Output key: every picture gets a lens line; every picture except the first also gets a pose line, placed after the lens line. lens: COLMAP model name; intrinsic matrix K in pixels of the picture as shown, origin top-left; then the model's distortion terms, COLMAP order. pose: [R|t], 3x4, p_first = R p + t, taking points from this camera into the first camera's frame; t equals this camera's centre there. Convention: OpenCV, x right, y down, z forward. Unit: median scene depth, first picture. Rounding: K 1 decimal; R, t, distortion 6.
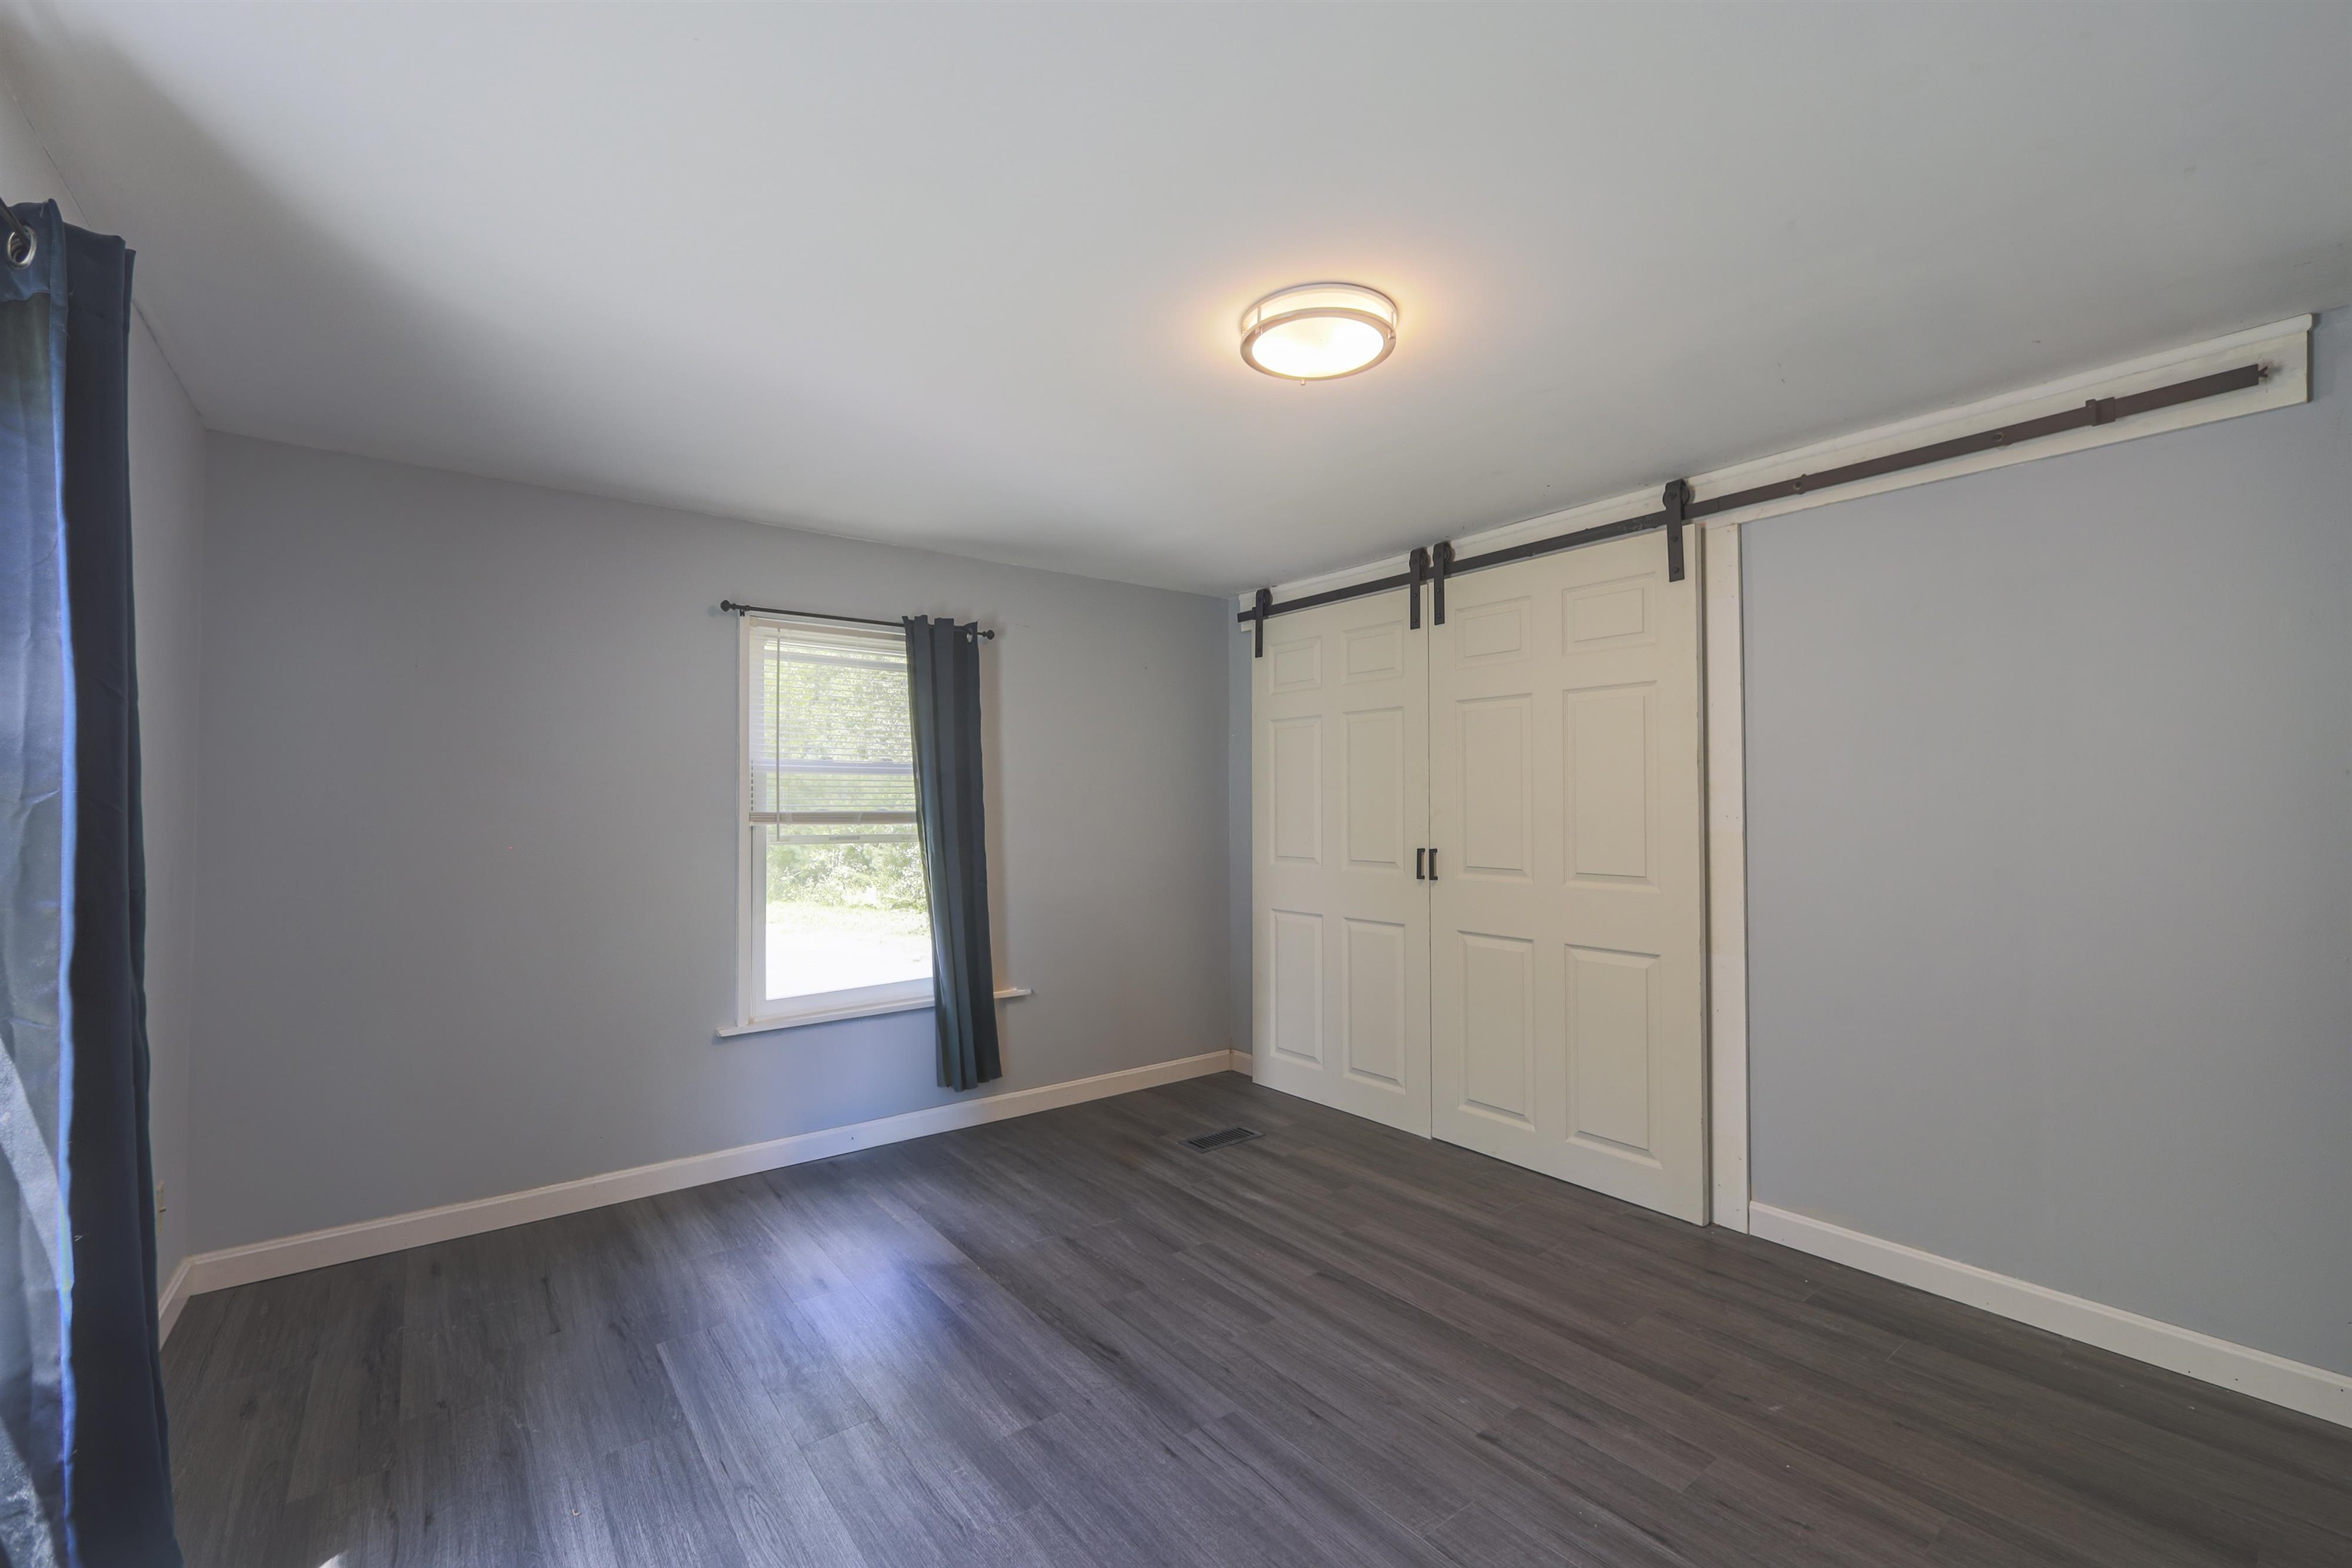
lens RADIAL K [[967.9, 0, 1174.9], [0, 967.9, 787.3], [0, 0, 1]] dist [-0.002856, 0.000758]
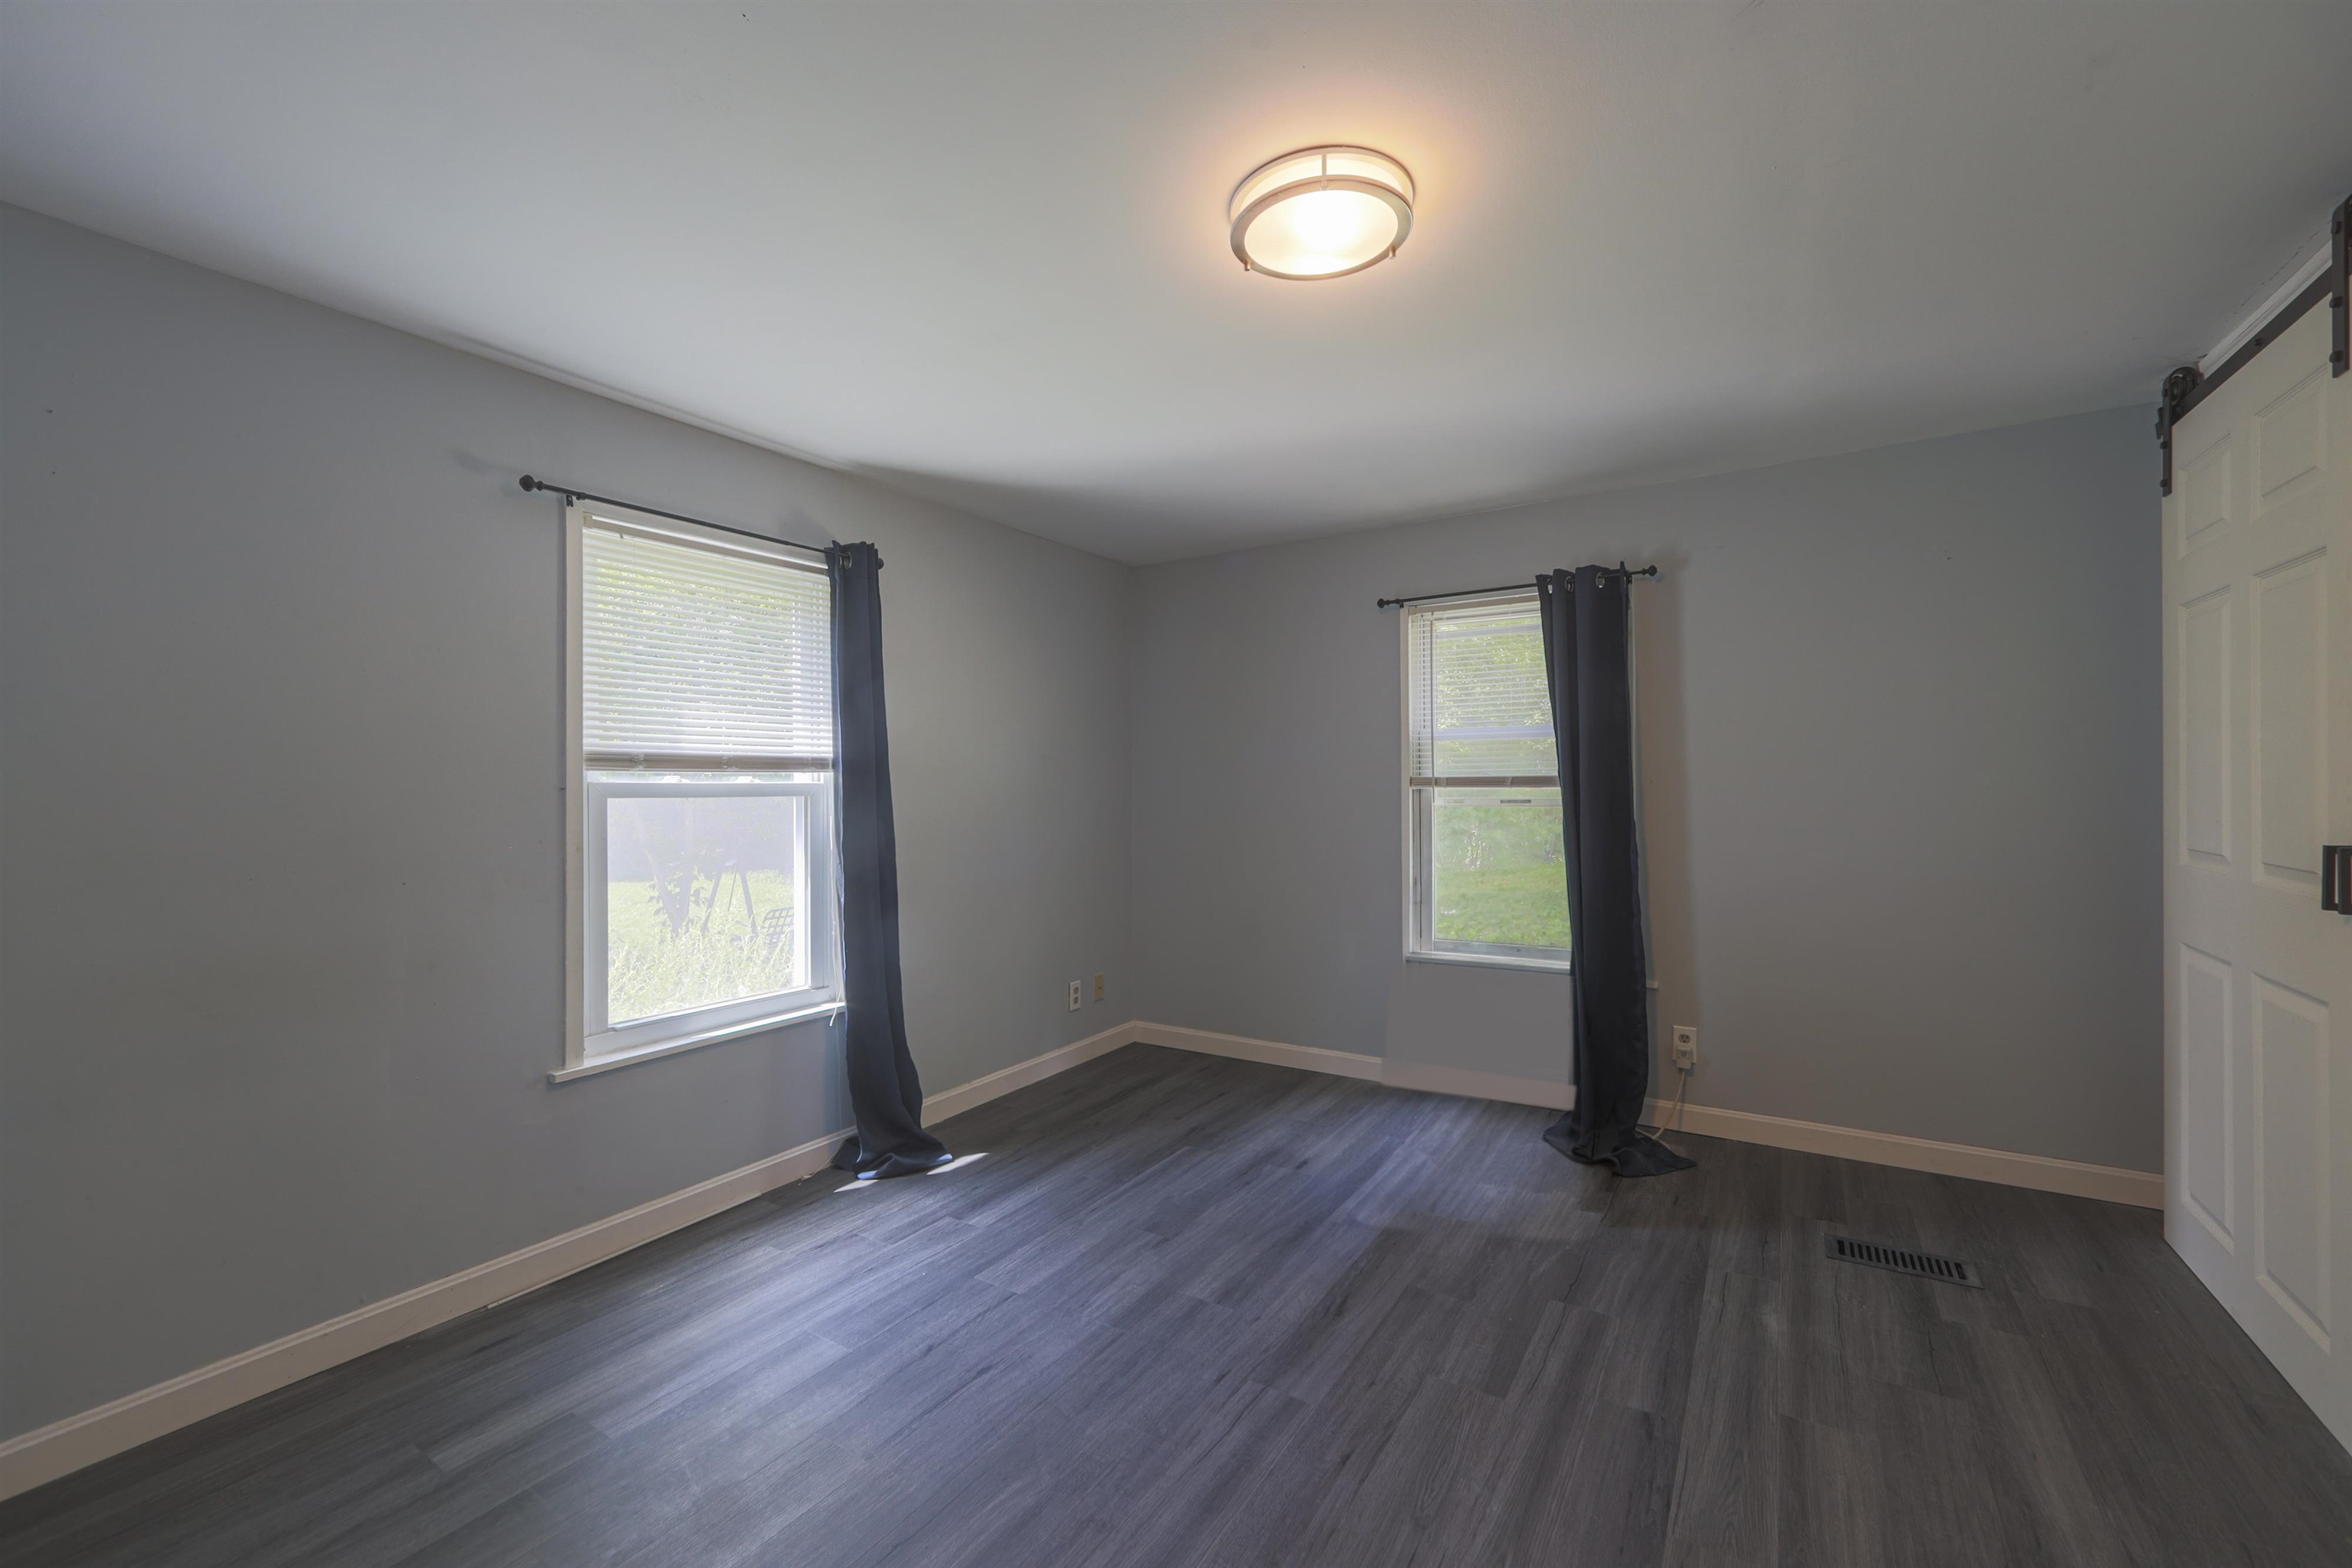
lens RADIAL K [[960.2, 0, 1178.0], [0, 960.2, 790.6], [0, 0, 1]] dist [-0.002005, 0.000056]
pose [[0.344731, 0.007863, -0.938669, 0.629616], [0.033333, 0.999232, 0.020612, 0.010212], [0.938110, -0.038394, 0.344204, 0.400220]]
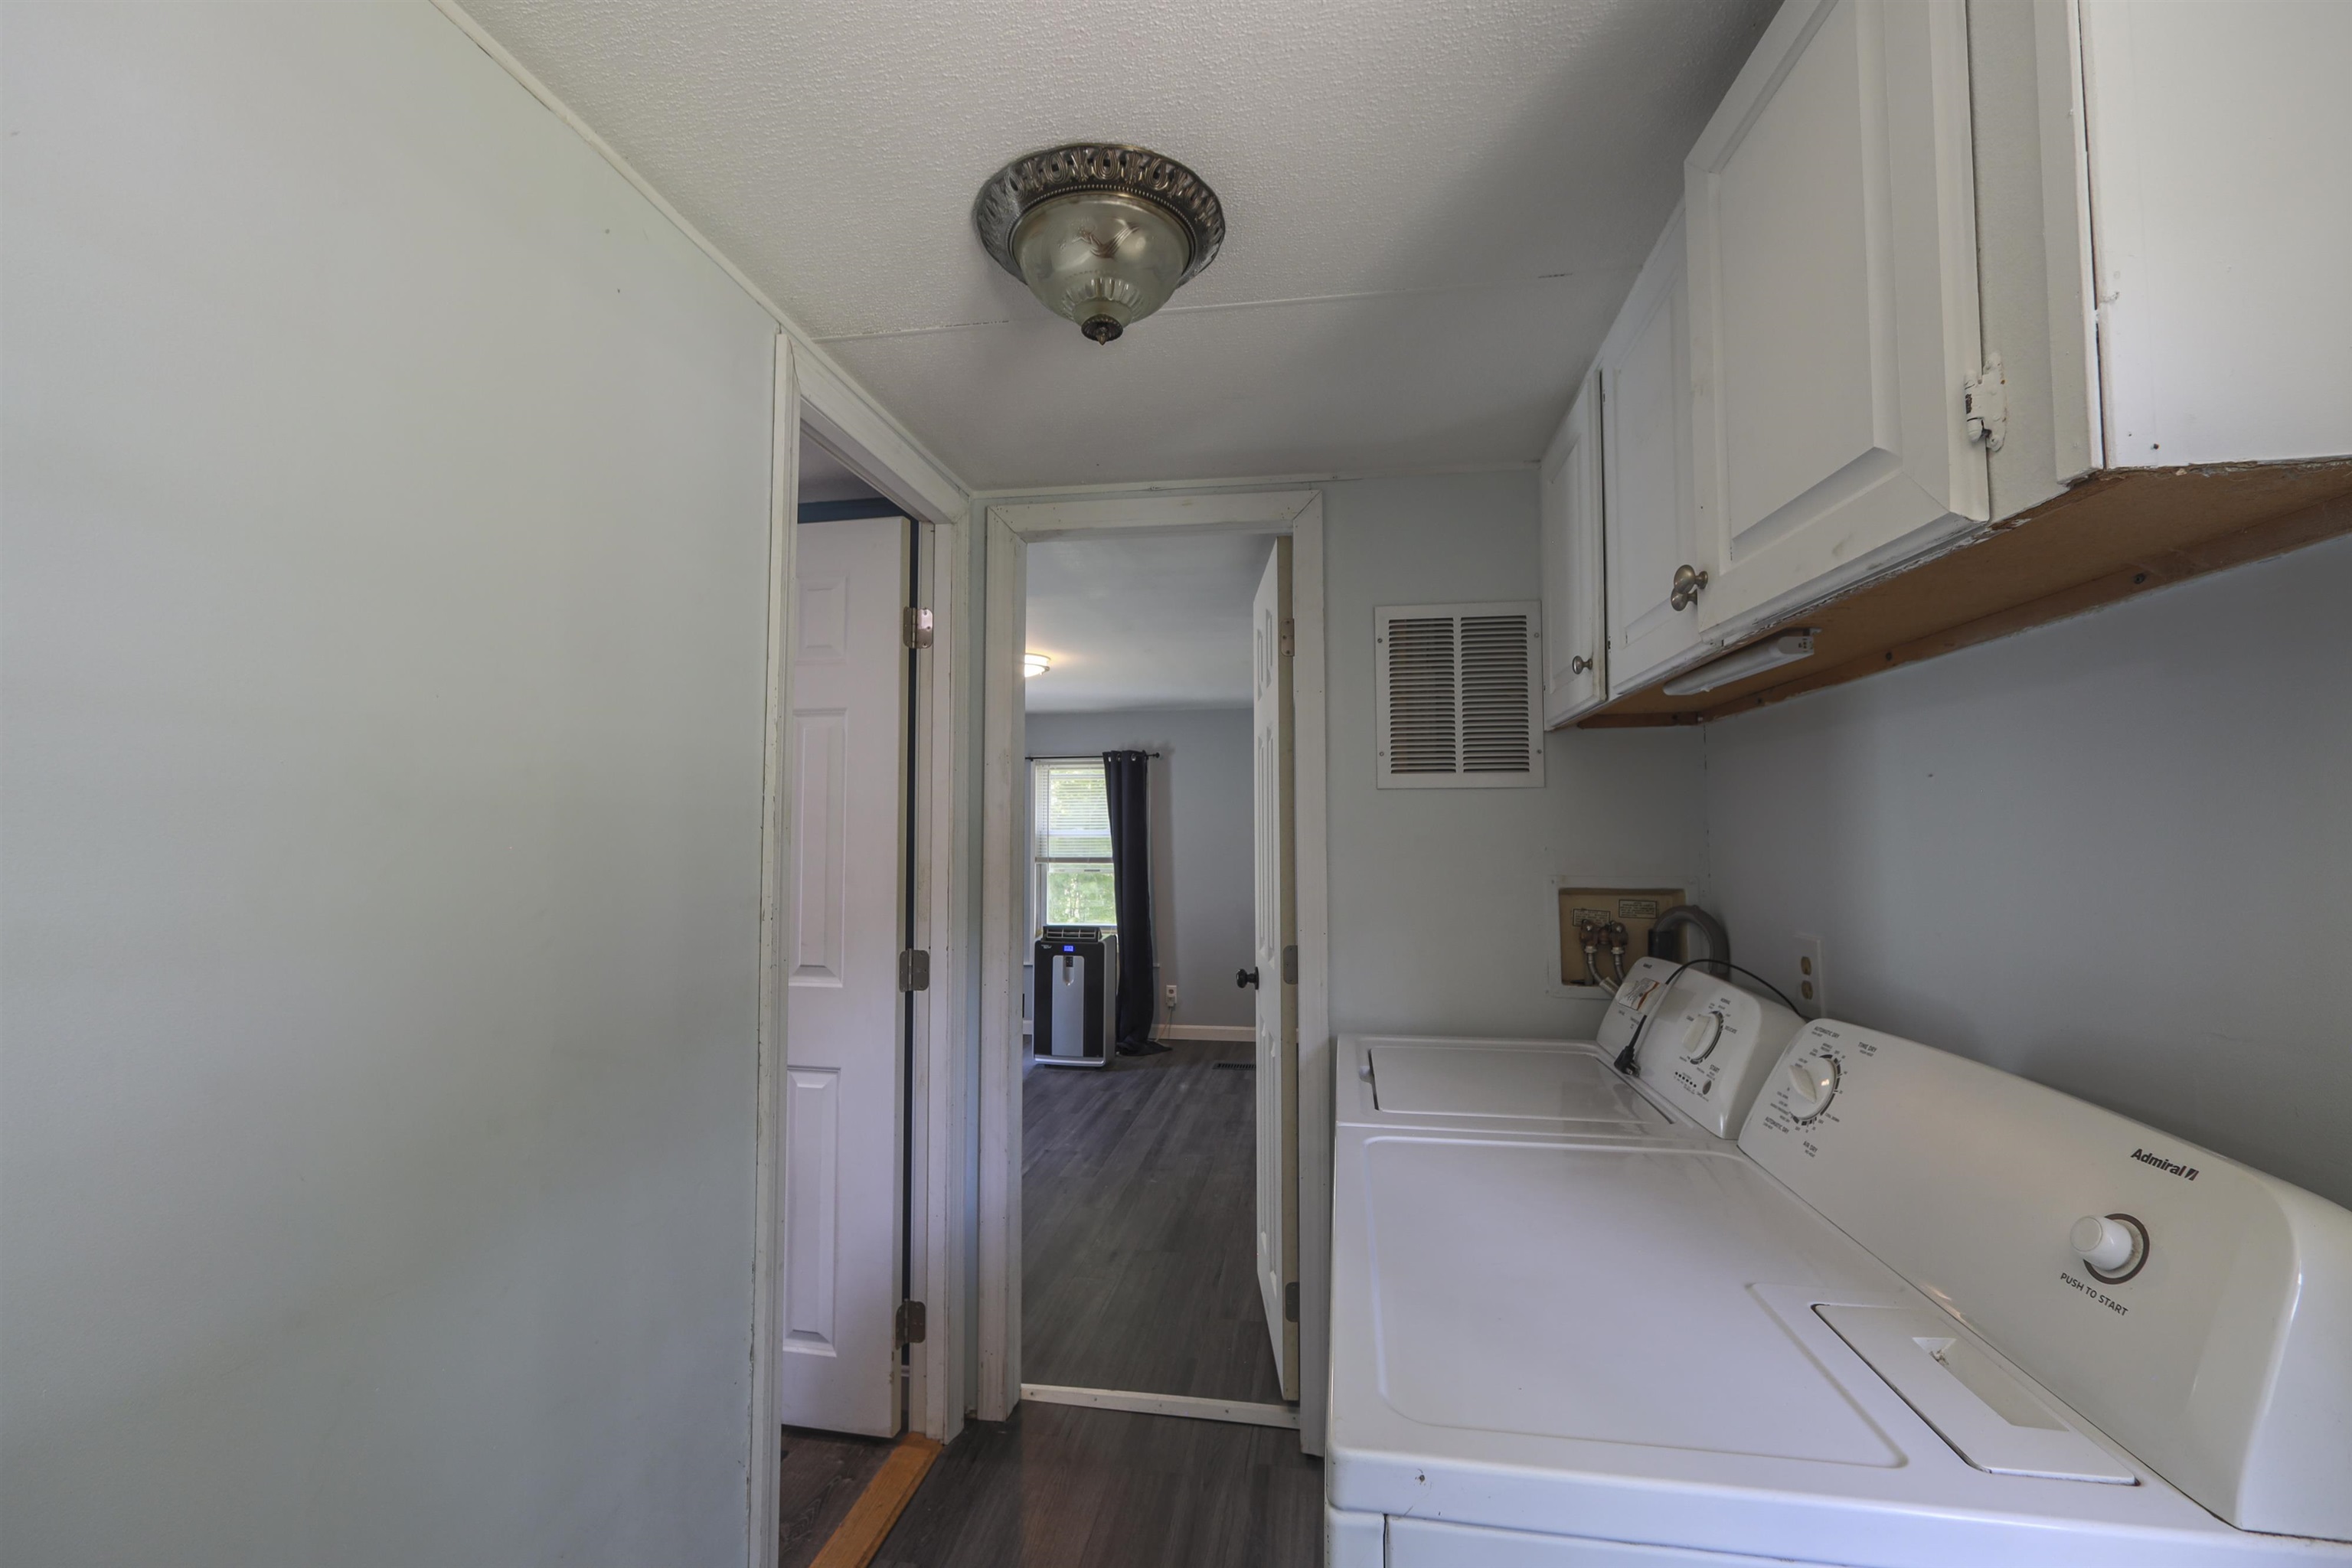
lens RADIAL K [[972.1, 0, 1181.9], [0, 972.1, 789.9], [0, 0, 1]] dist [-0.000524, 0.001125]
pose [[0.689614, -0.030437, -0.723537, 1.464507], [0.017888, 0.999527, -0.024998, -0.068475], [0.723956, 0.004296, 0.689833, -0.221476]]
